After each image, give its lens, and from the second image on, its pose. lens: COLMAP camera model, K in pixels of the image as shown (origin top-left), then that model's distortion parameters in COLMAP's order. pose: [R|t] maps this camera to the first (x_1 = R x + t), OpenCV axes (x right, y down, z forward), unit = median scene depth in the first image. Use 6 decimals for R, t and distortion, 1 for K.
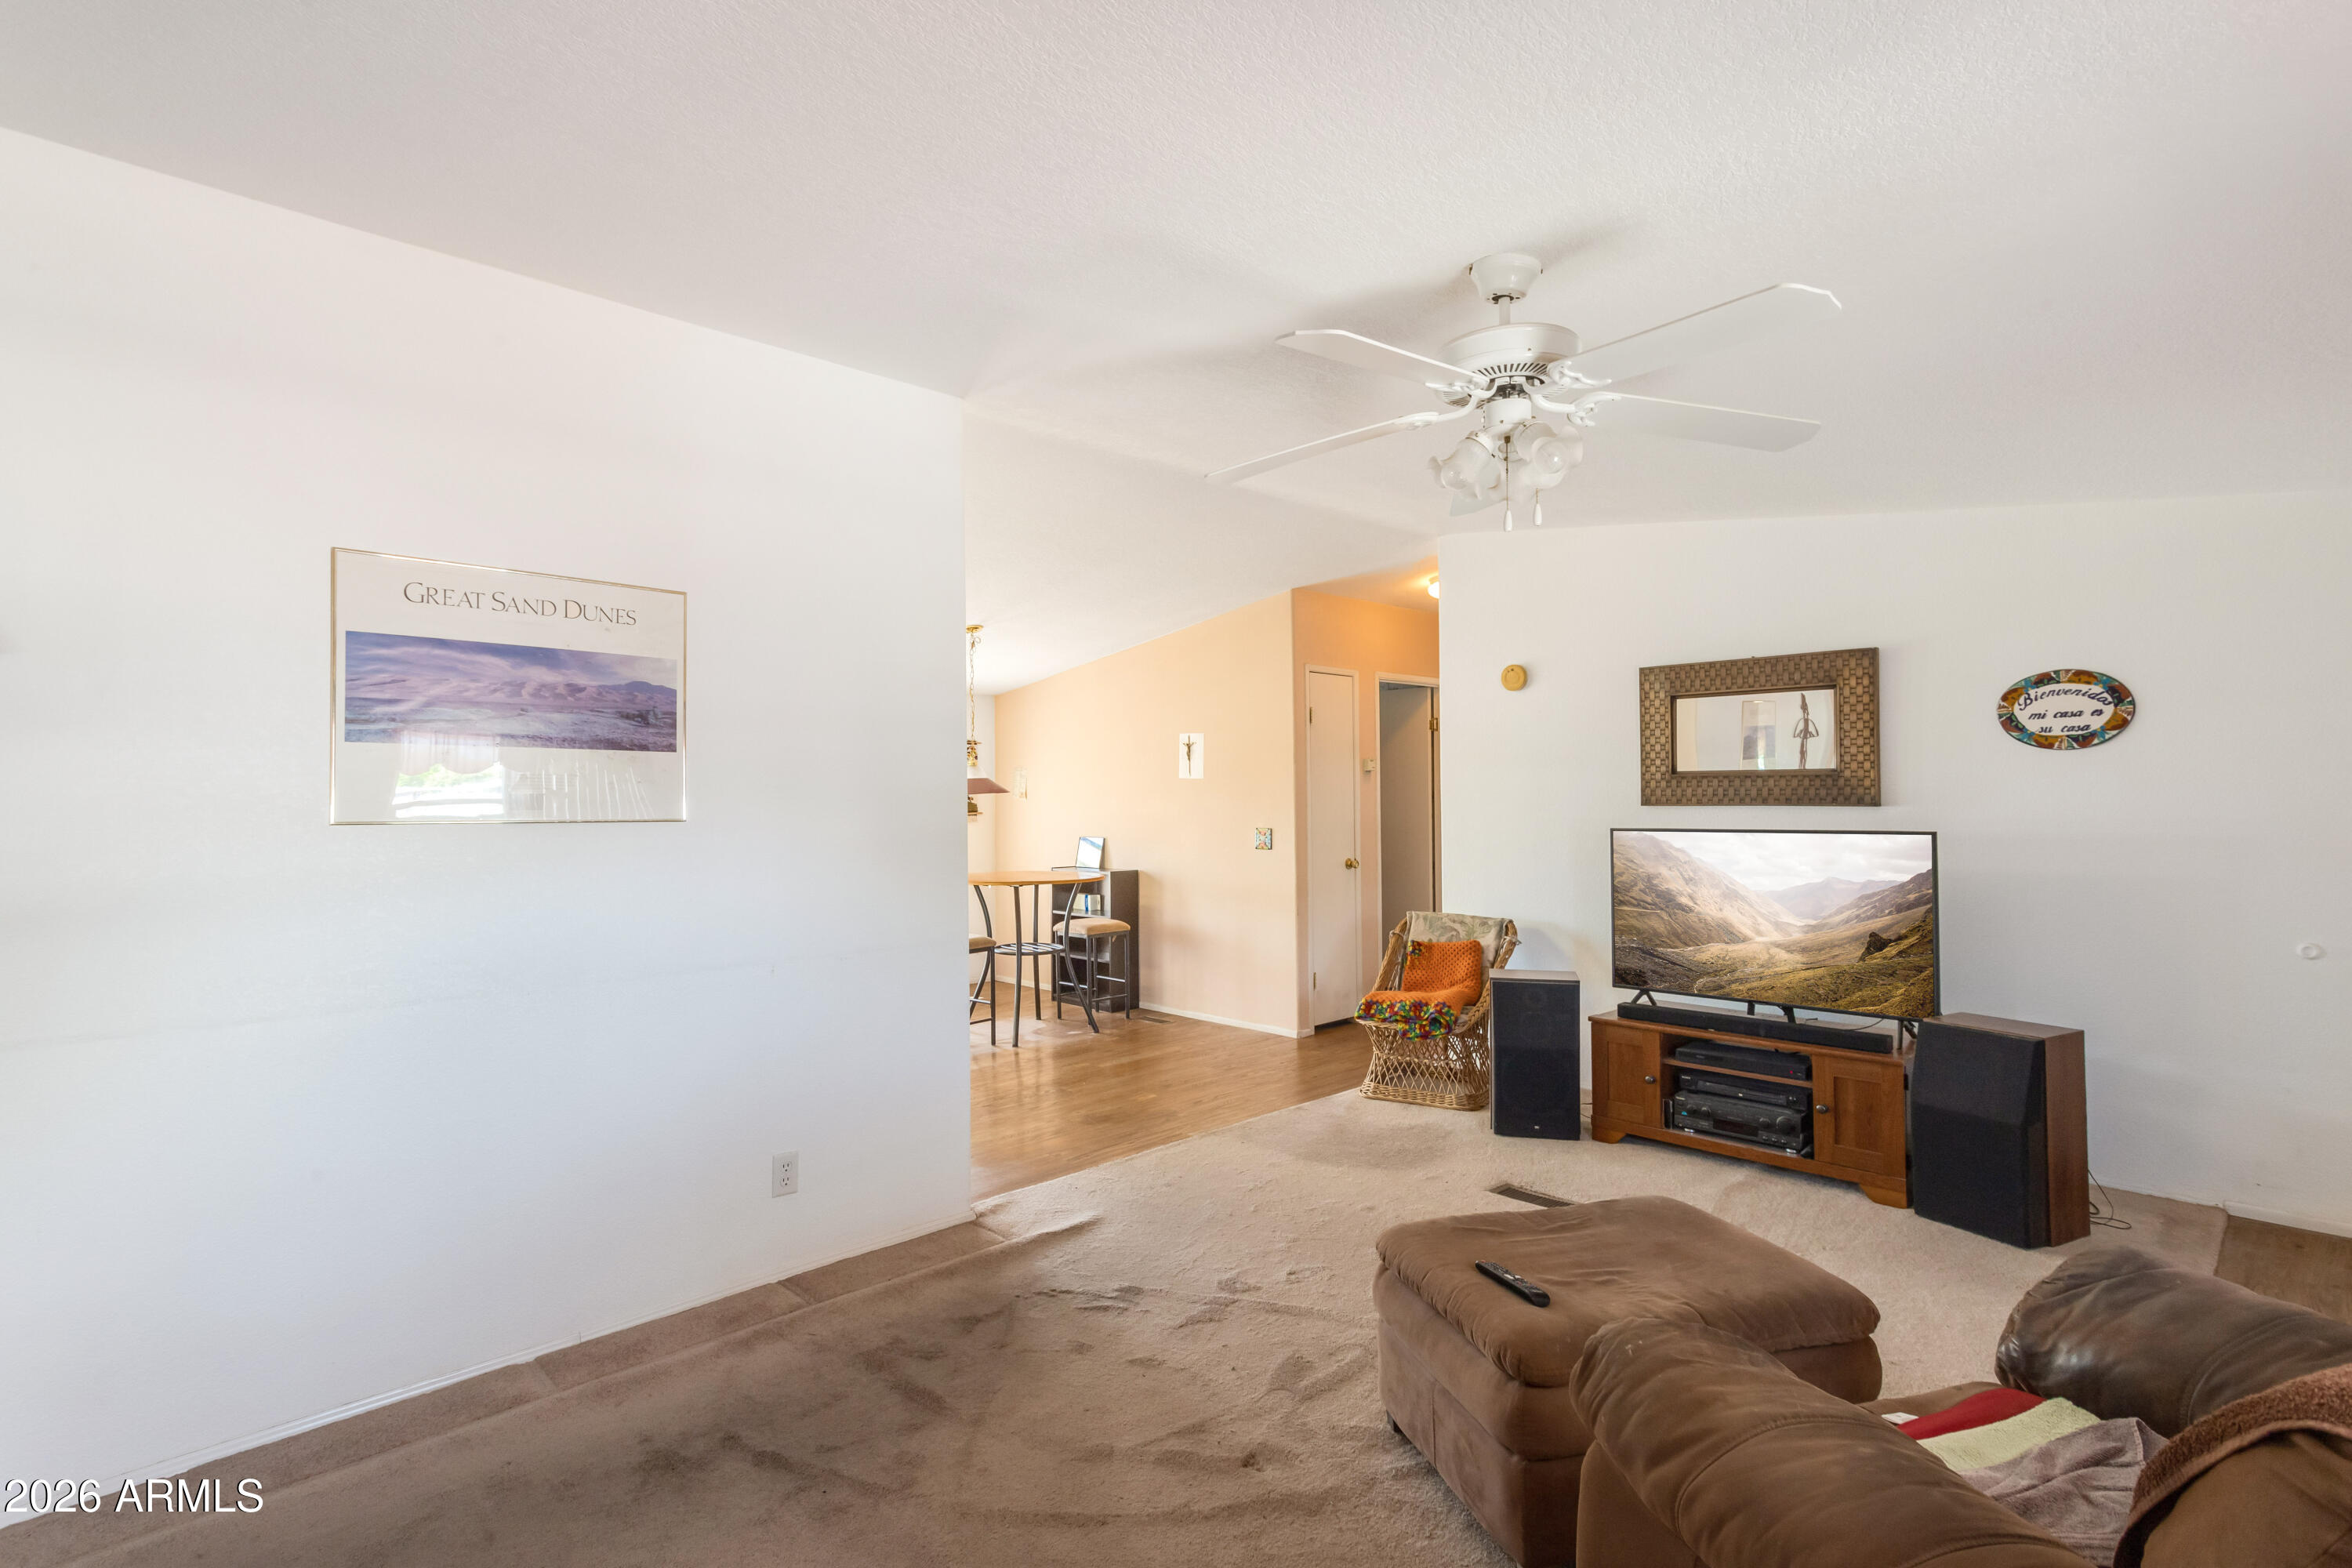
lens RADIAL K [[1132.0, 0, 1176.0], [0, 1132.0, 784.0], [0, 0, 1]] dist [-0.000145, 0.000099]
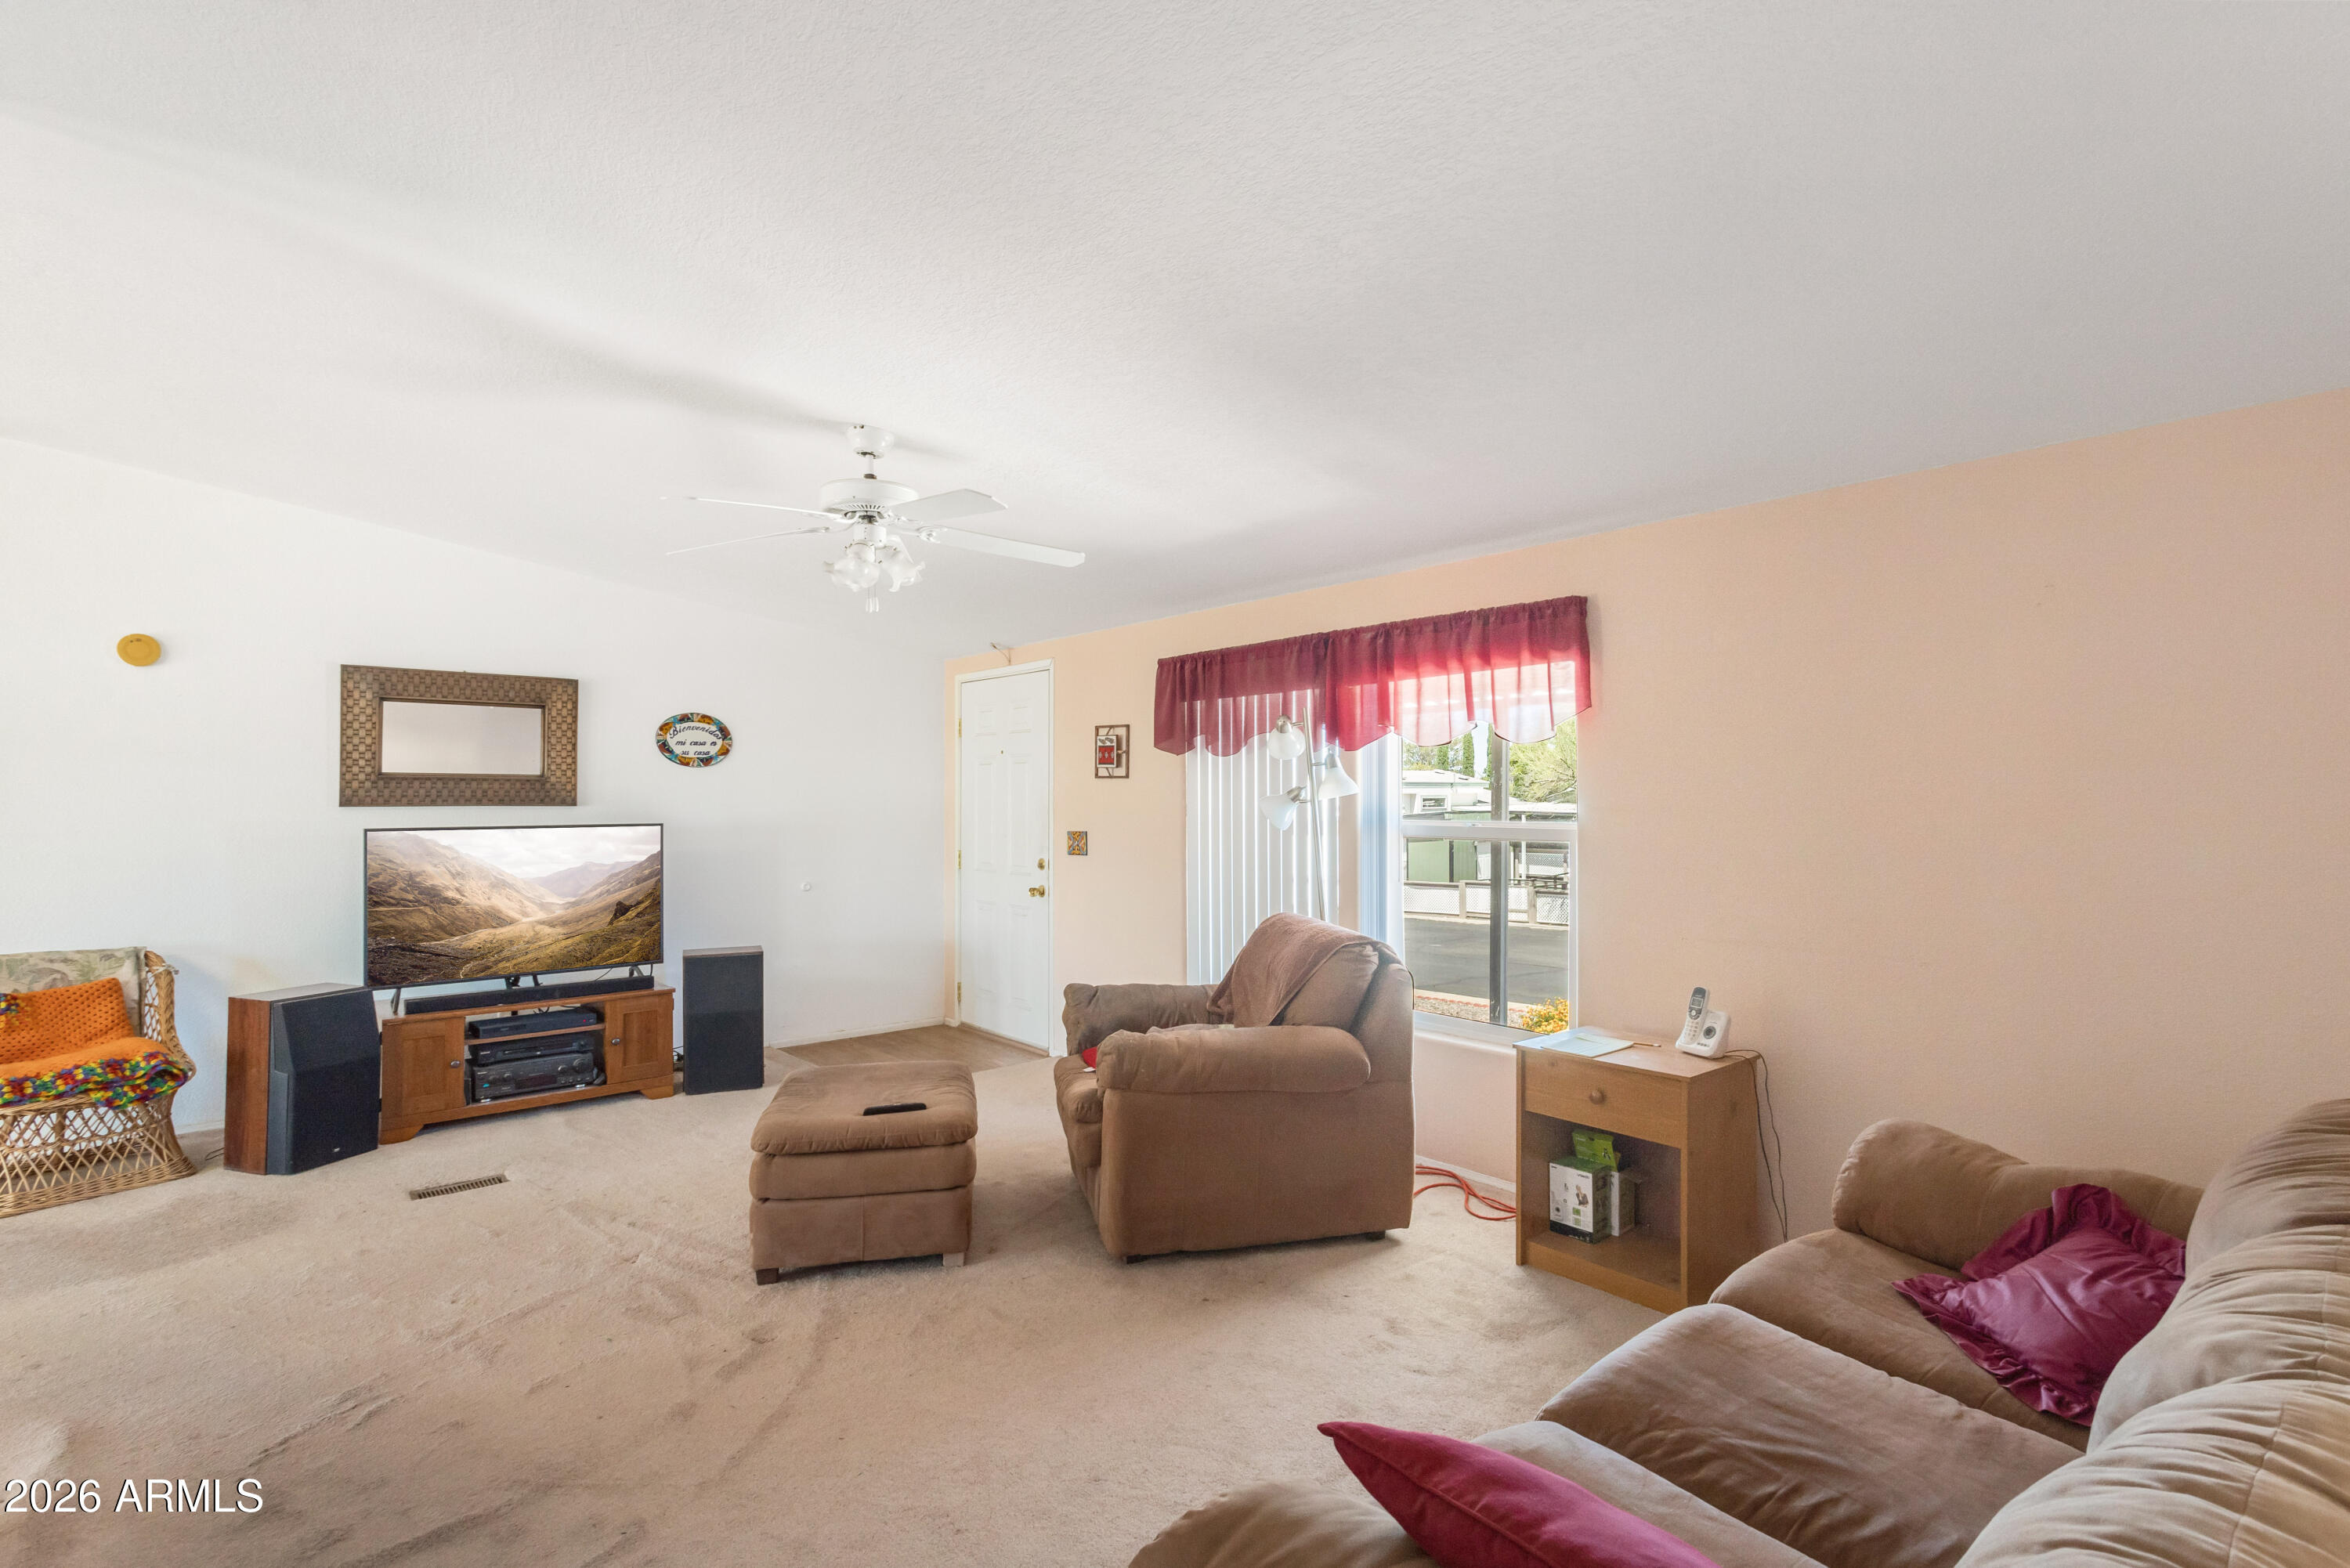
lens RADIAL K [[1130.6, 0, 1181.9], [0, 1130.6, 781.0], [0, 0, 1]] dist [0.005821, 0.000442]
pose [[0.046652, 0.023183, 0.998642, -0.603210], [-0.010279, 0.999689, -0.022727, 0.013683], [-0.998858, -0.009205, 0.046876, 0.267055]]
